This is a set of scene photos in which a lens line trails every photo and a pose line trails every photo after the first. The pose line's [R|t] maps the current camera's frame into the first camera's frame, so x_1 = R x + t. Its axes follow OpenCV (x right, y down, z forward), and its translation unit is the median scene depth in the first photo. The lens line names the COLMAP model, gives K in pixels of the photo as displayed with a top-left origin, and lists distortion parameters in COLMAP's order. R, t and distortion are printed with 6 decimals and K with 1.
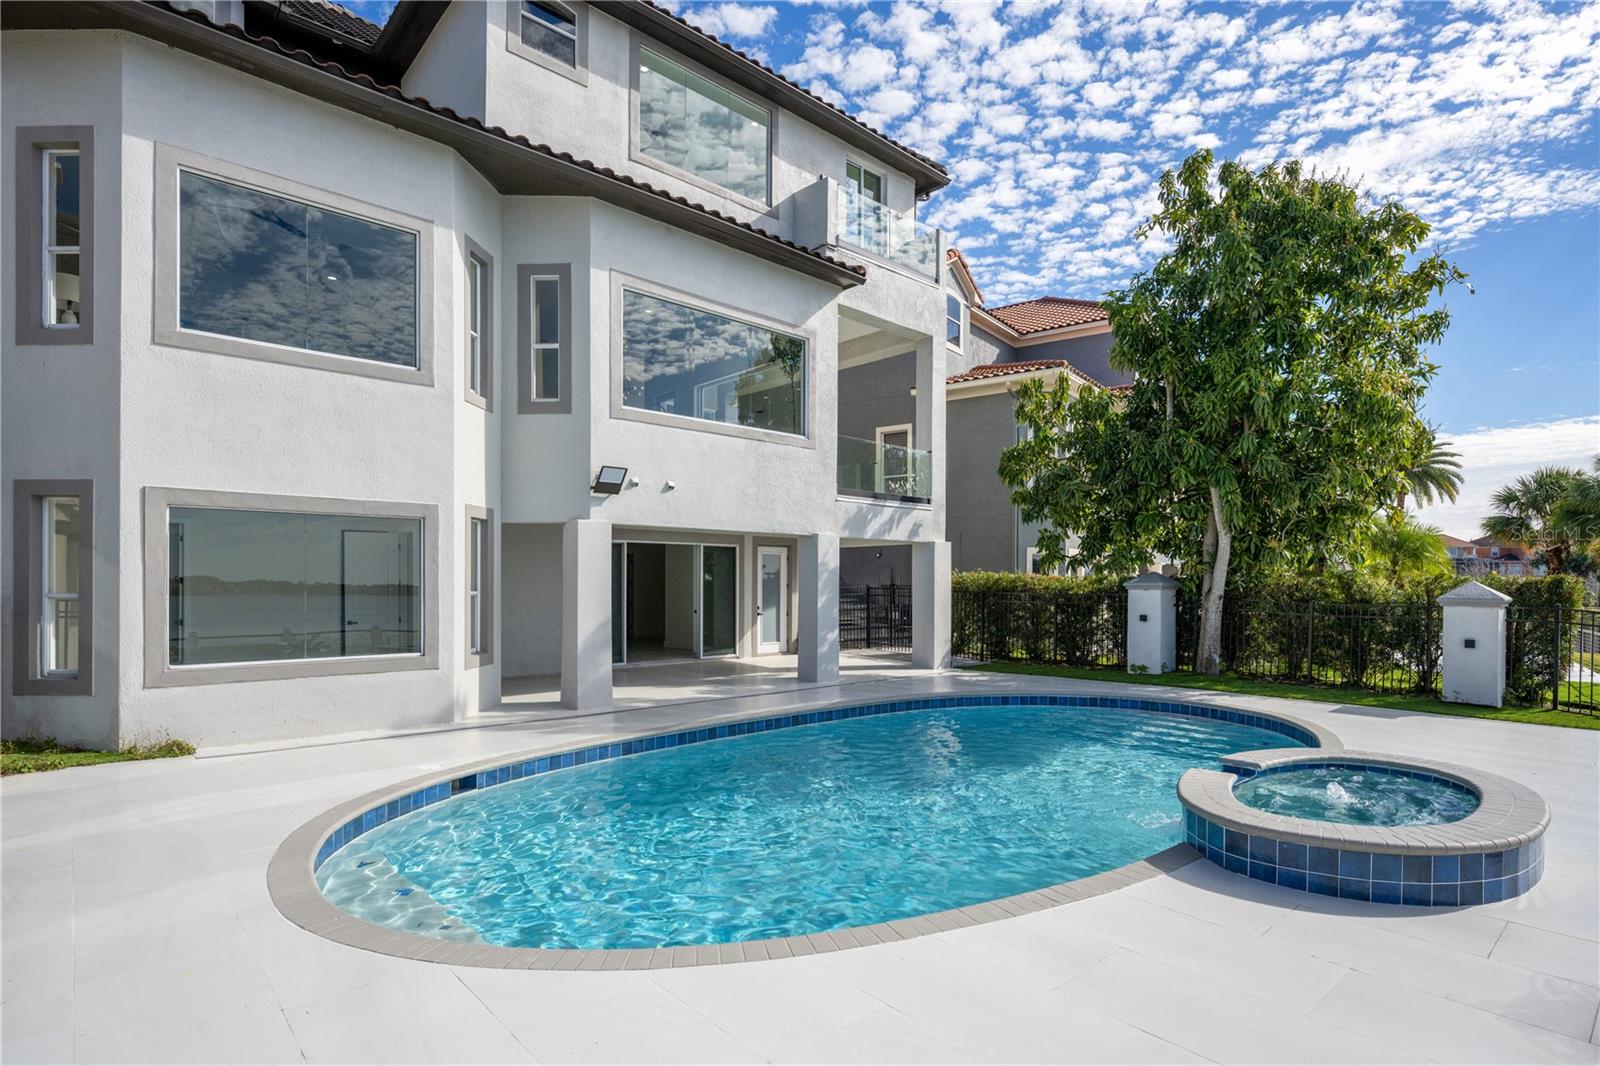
lens RADIAL K [[827.6, 0, 799.0], [0, 827.6, 583.7], [0, 0, 1]] dist [-0.004863, -0.000456]
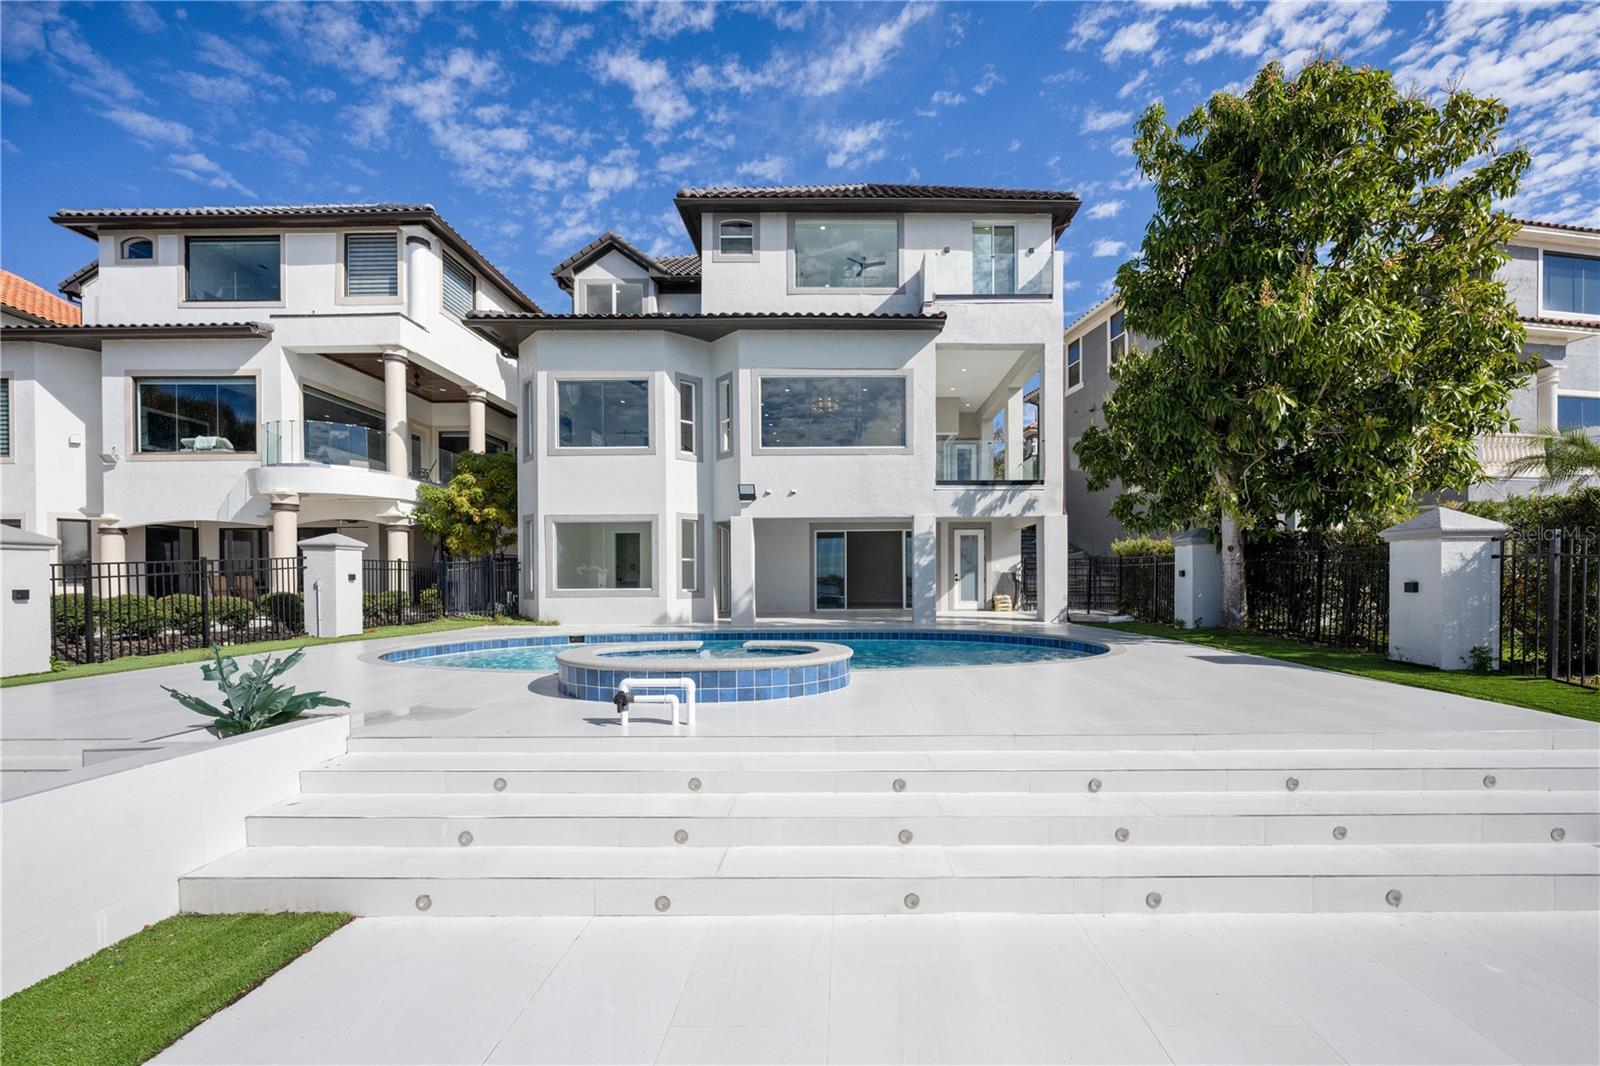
lens RADIAL K [[647.1, 0, 830.1], [0, 647.1, 589.6], [0, 0, 1]] dist [-0.000028, 0.000029]
pose [[0.722315, 0.003545, -0.691556, 0.709388], [0.006298, 0.999912, 0.011704, 0.053406], [0.691536, -0.012809, 0.722228, 0.122260]]
